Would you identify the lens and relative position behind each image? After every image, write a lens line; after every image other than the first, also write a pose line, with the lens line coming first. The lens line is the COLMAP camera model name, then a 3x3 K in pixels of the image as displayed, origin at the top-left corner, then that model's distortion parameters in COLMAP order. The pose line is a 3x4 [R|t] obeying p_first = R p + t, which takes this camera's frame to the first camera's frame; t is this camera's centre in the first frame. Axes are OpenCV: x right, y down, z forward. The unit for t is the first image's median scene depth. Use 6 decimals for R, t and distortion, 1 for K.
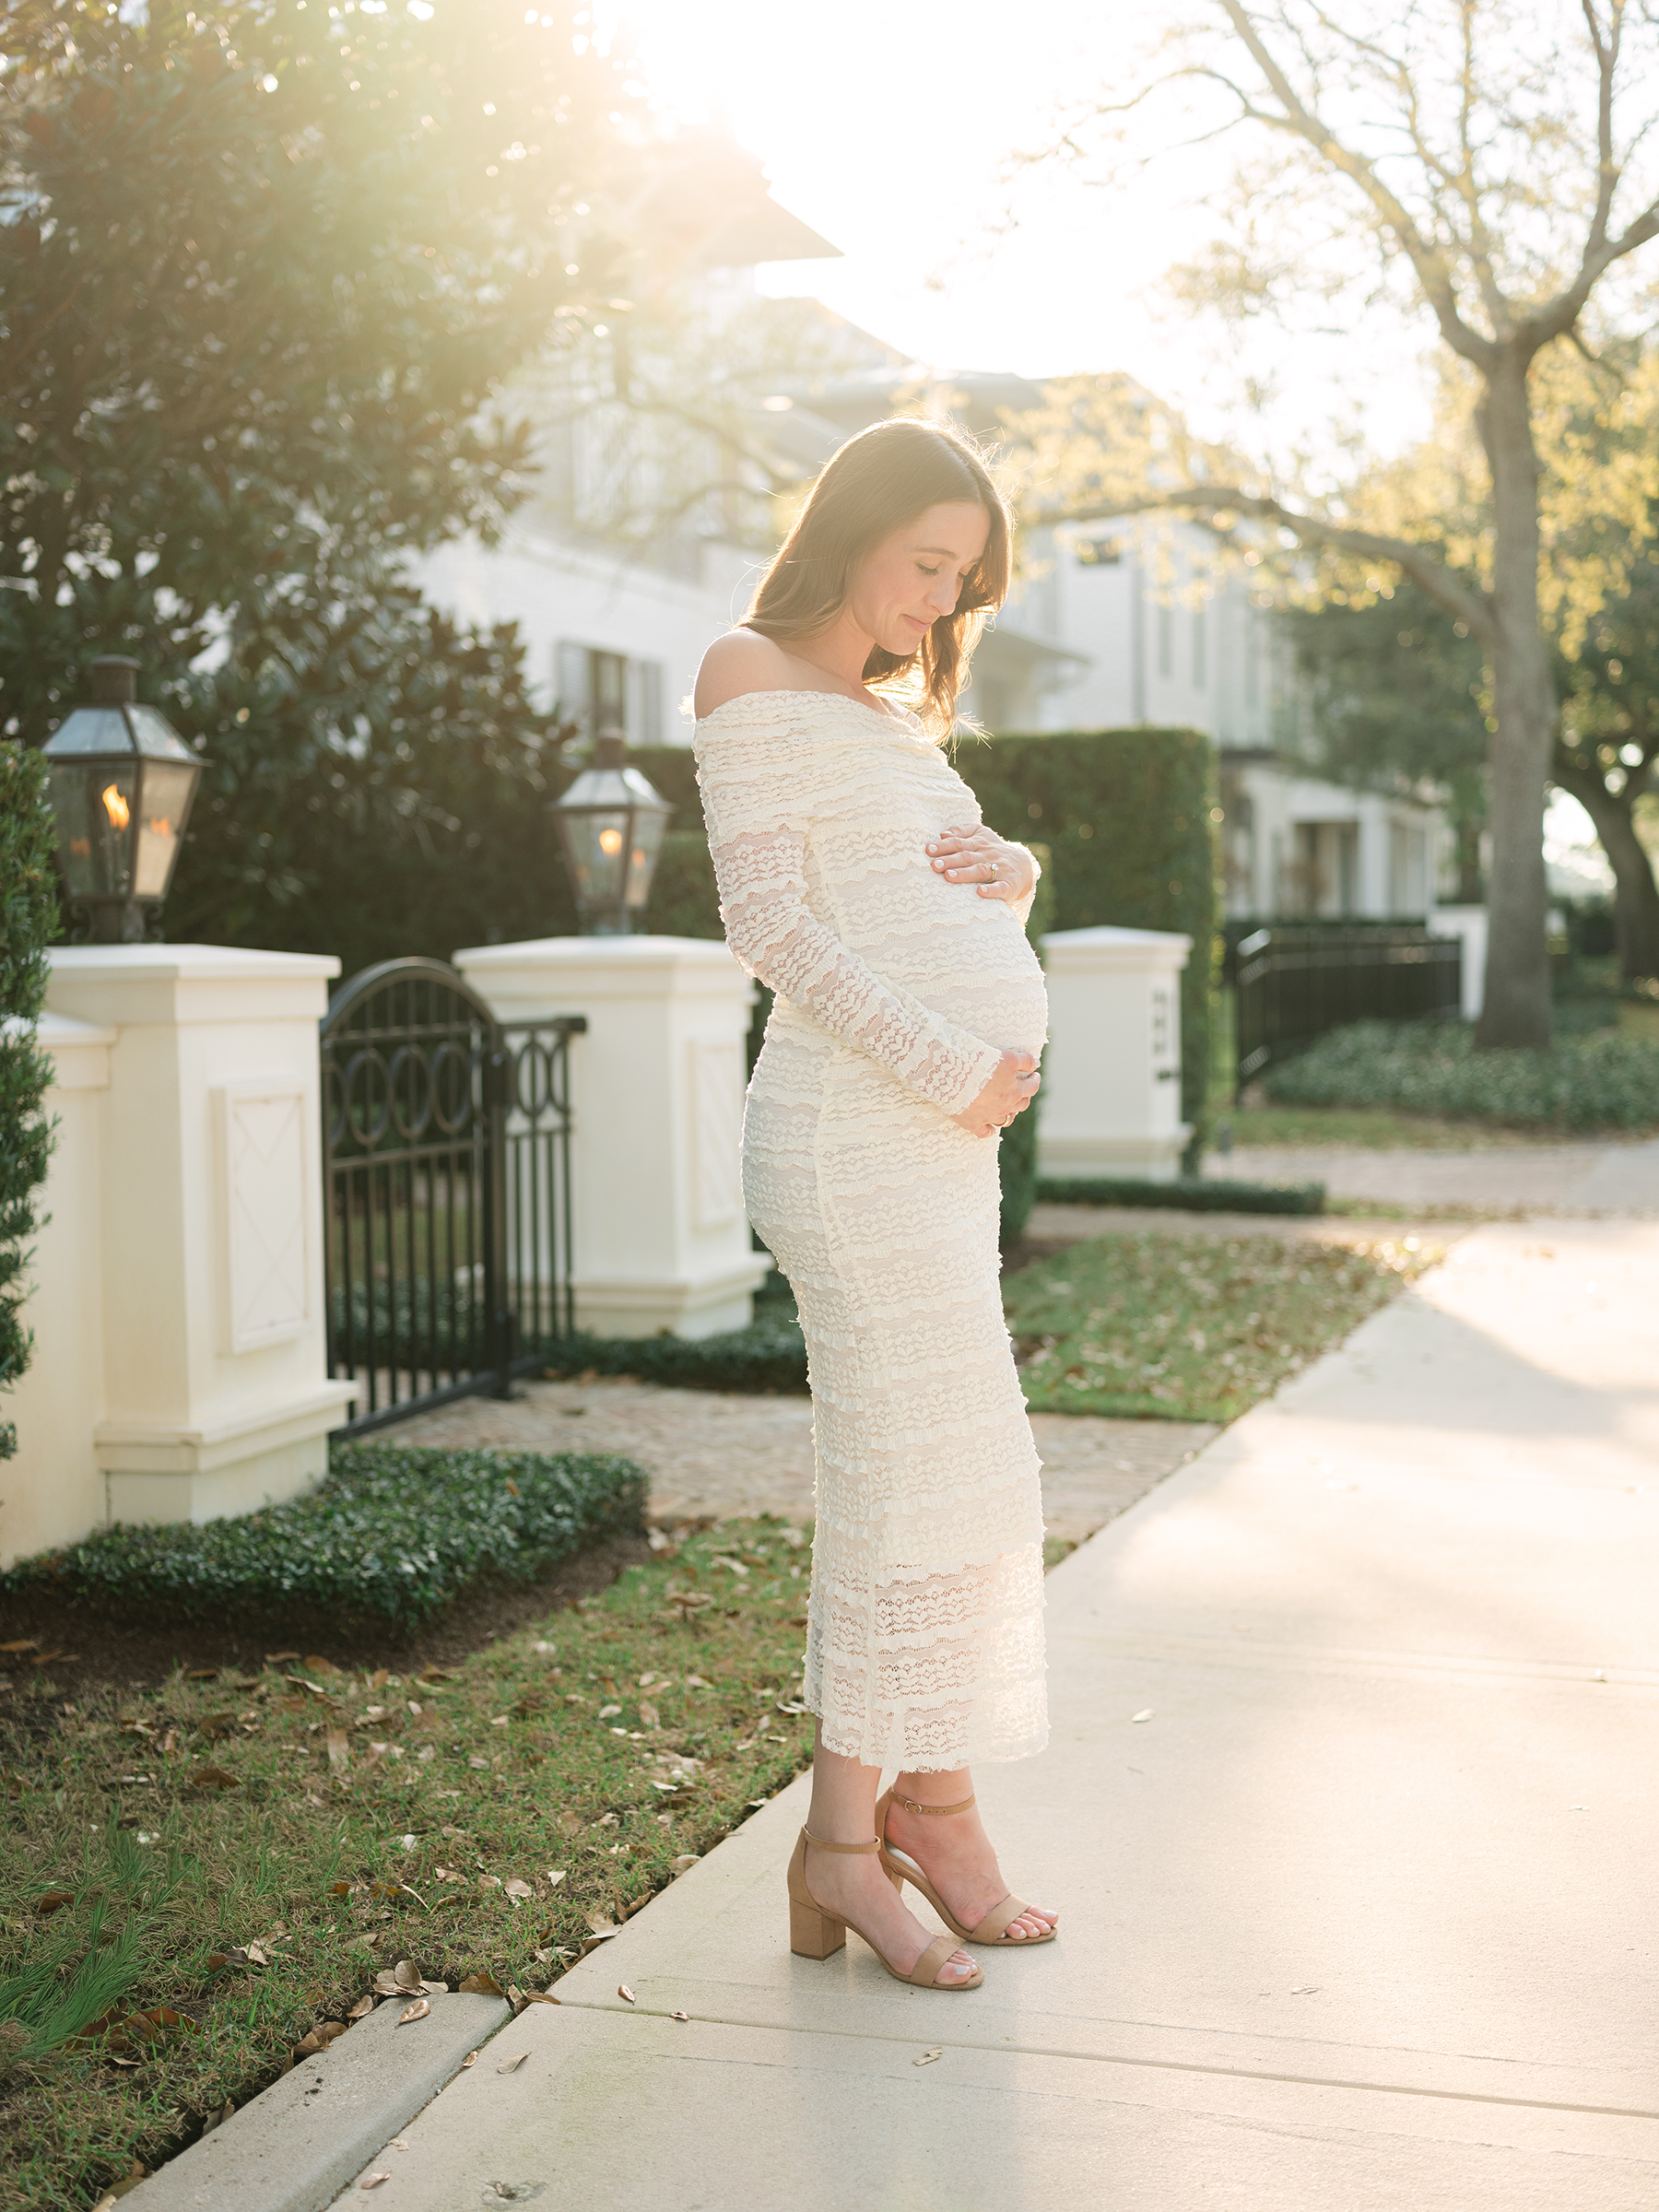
lens RADIAL K [[3151.3, 0, 829.5], [0, 3151.3, 1106.0], [0, 0, 1]] dist [0.005845, -0.024644]
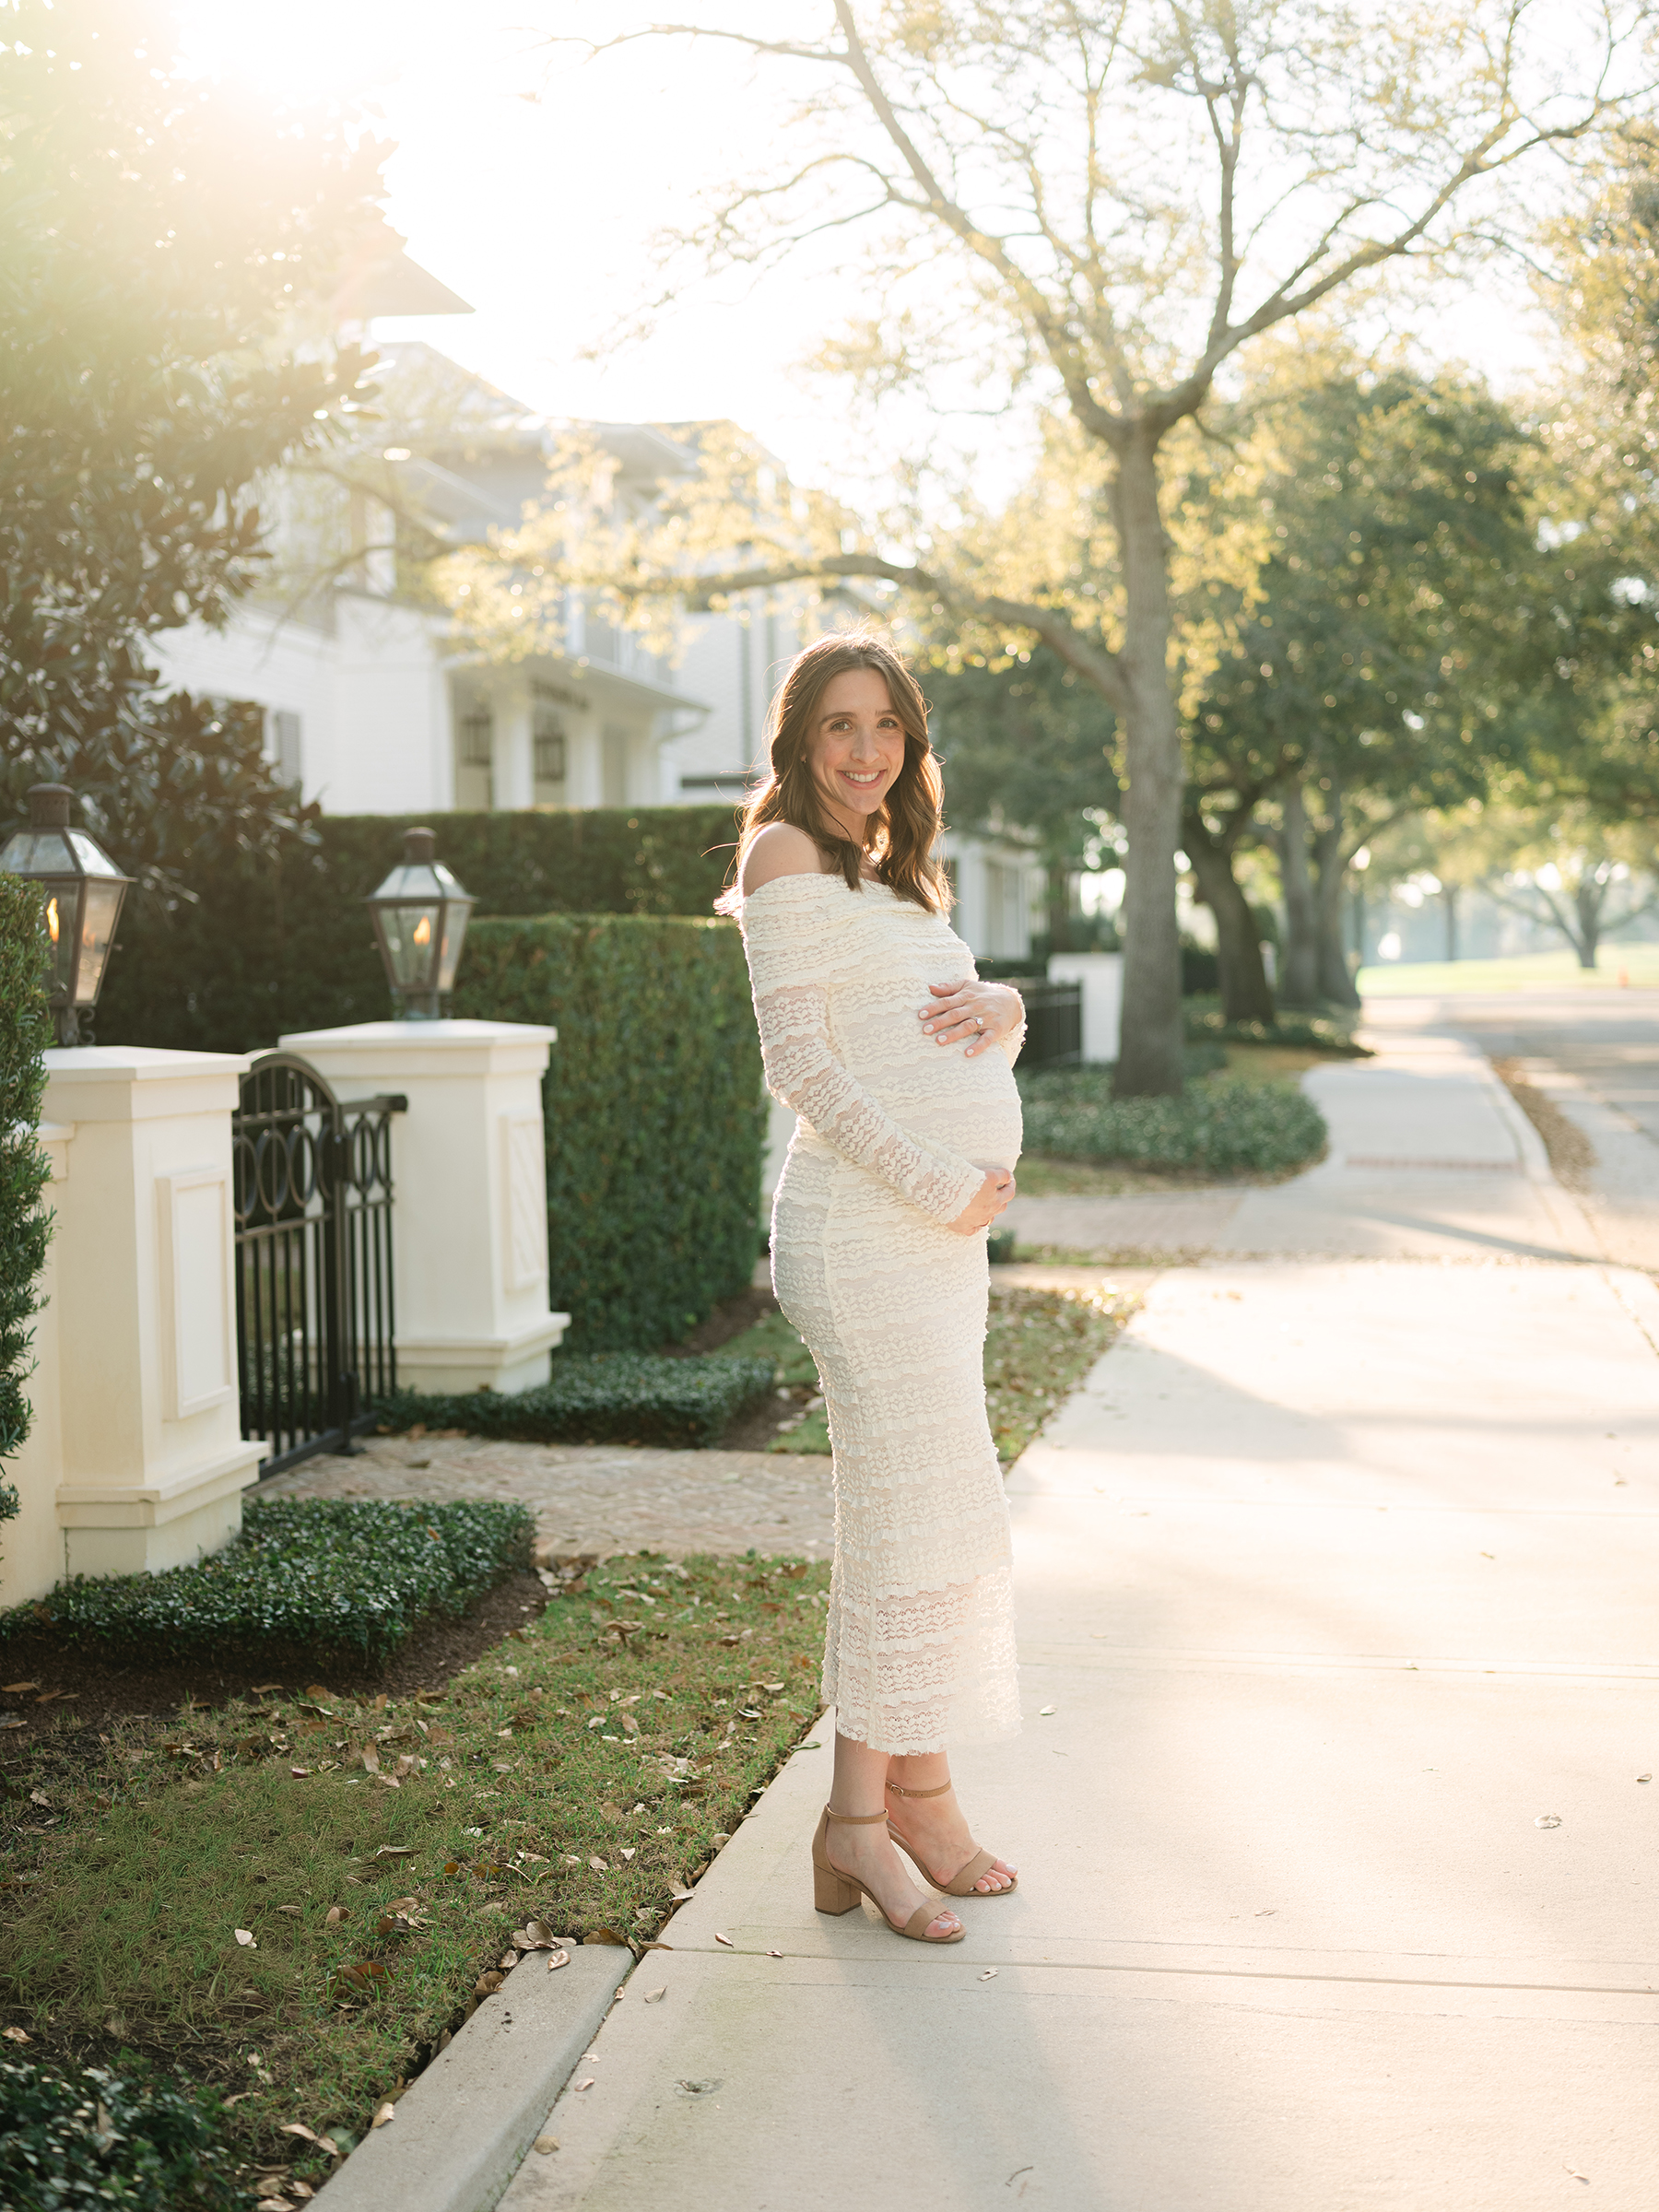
lens RADIAL K [[3207.1, 0, 829.5], [0, 3207.1, 1106.0], [0, 0, 1]] dist [-0.001256, 0.014073]
pose [[0.990931, -0.010315, 0.133975, -0.083814], [0.011854, 0.999873, -0.010697, -0.011887], [-0.133847, 0.012188, 0.990927, -0.106263]]
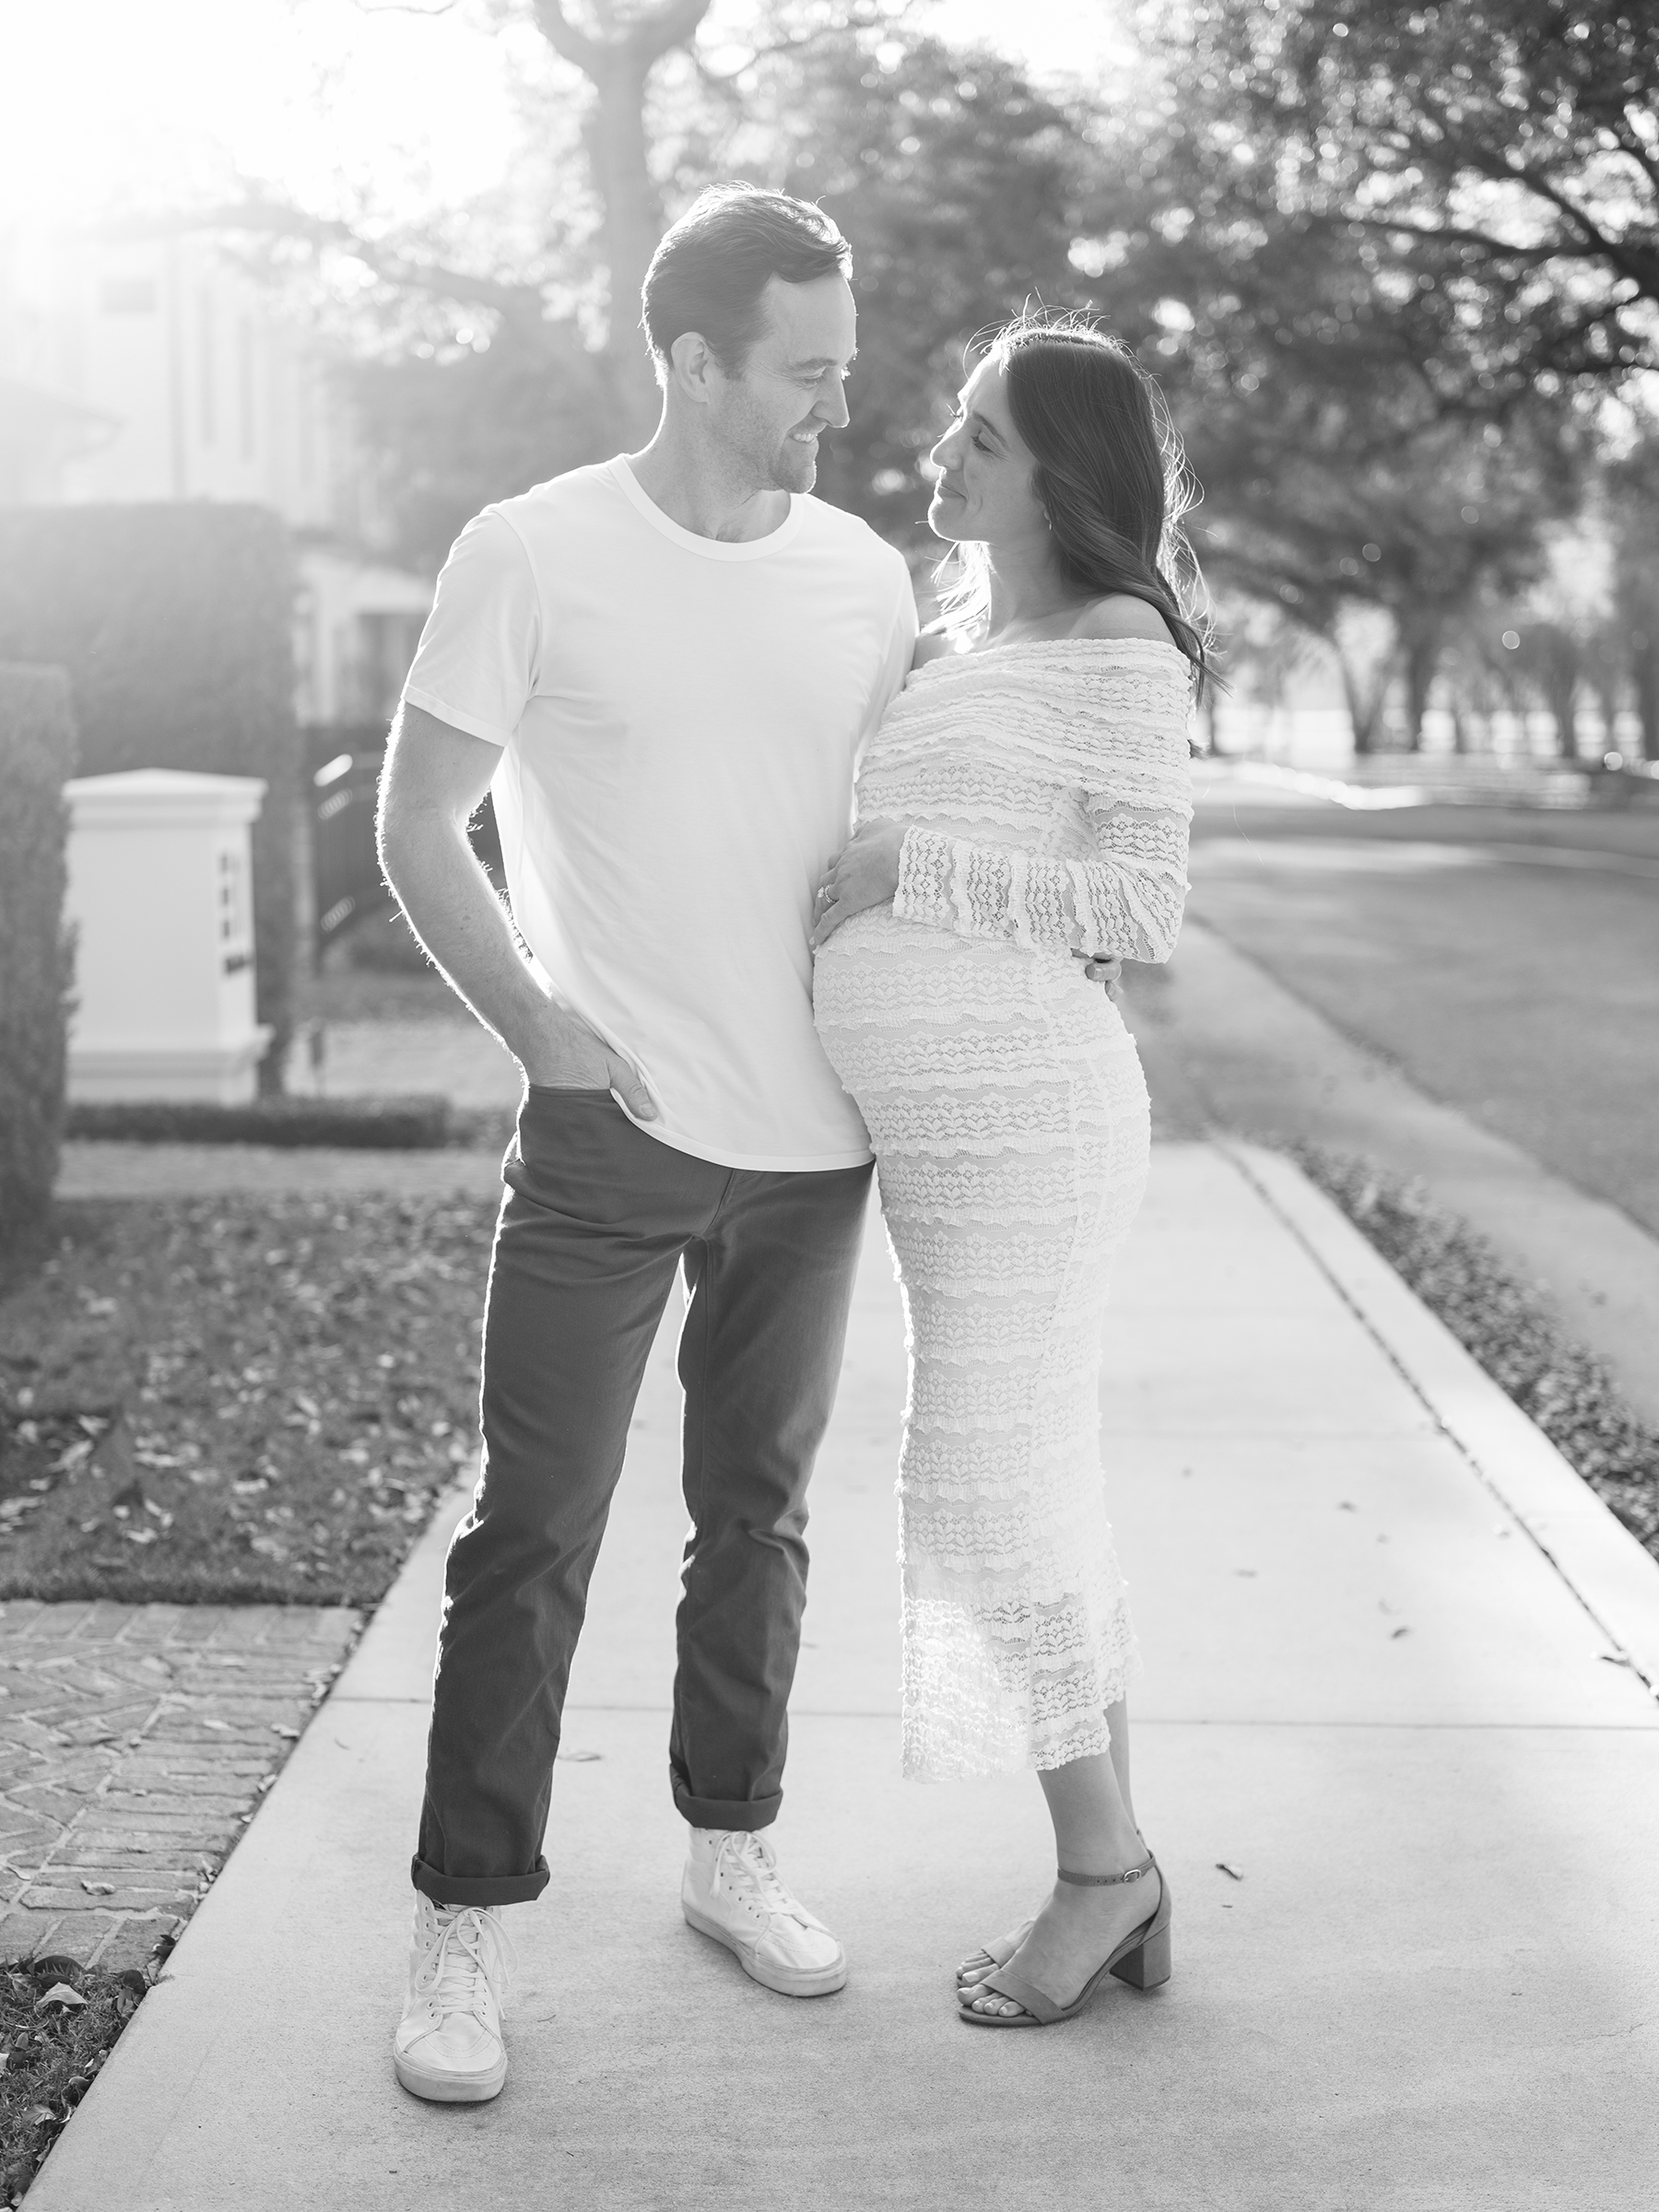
lens RADIAL K [[3354.1, 0, 829.5], [0, 3354.1, 1106.0], [0, 0, 1]] dist [0.010993, 0.005856]
pose [[0.958865, -0.027034, 0.282572, 0.024339], [0.010835, 0.998215, 0.058733, -0.037450], [-0.283655, -0.053255, 0.957446, 0.313912]]
